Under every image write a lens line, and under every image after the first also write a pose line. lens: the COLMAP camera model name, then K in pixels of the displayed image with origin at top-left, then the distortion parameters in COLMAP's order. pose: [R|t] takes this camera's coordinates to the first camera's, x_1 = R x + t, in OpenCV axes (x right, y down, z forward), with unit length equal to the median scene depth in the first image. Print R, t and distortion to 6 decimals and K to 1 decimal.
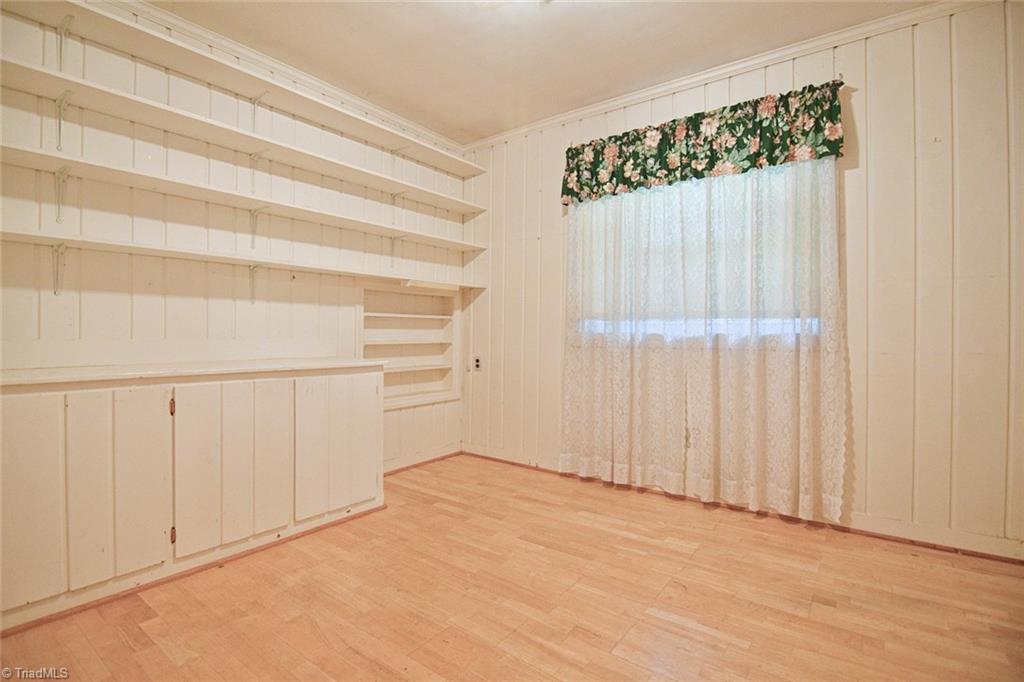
lens RADIAL K [[491.6, 0, 503.5], [0, 491.6, 337.5], [0, 0, 1]] dist [-0.003732, -0.007251]
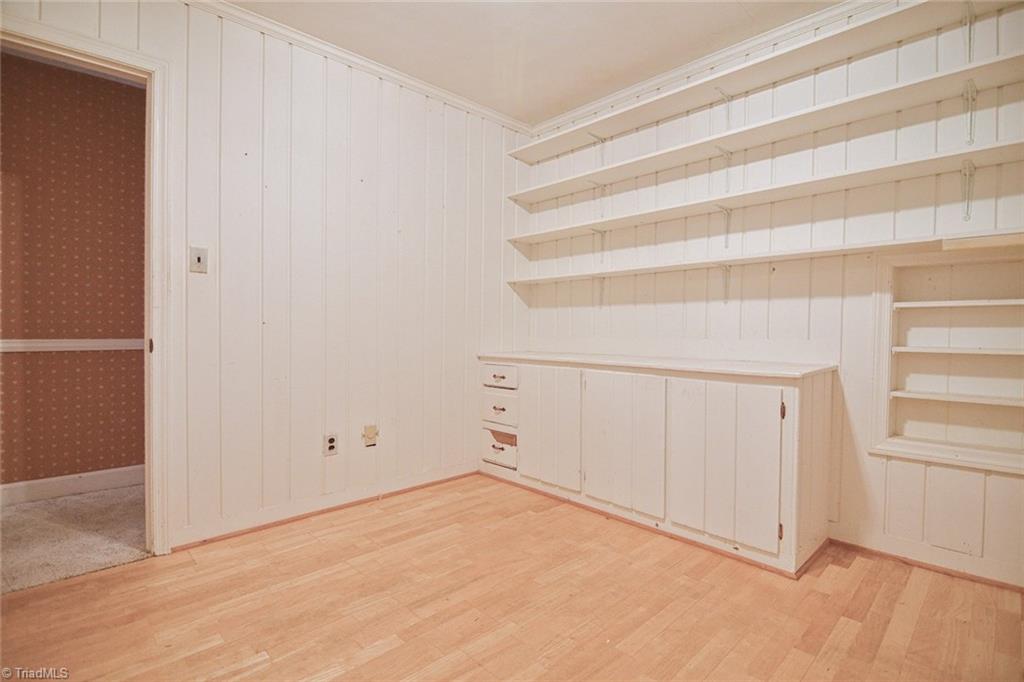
lens RADIAL K [[491.6, 0, 503.5], [0, 491.6, 337.5], [0, 0, 1]] dist [-0.003732, -0.007251]
pose [[-0.163340, 0.010260, -0.986517, 0.586938], [-0.012921, 0.999838, 0.012538, -0.007967], [0.986485, 0.014795, -0.163181, 0.775199]]
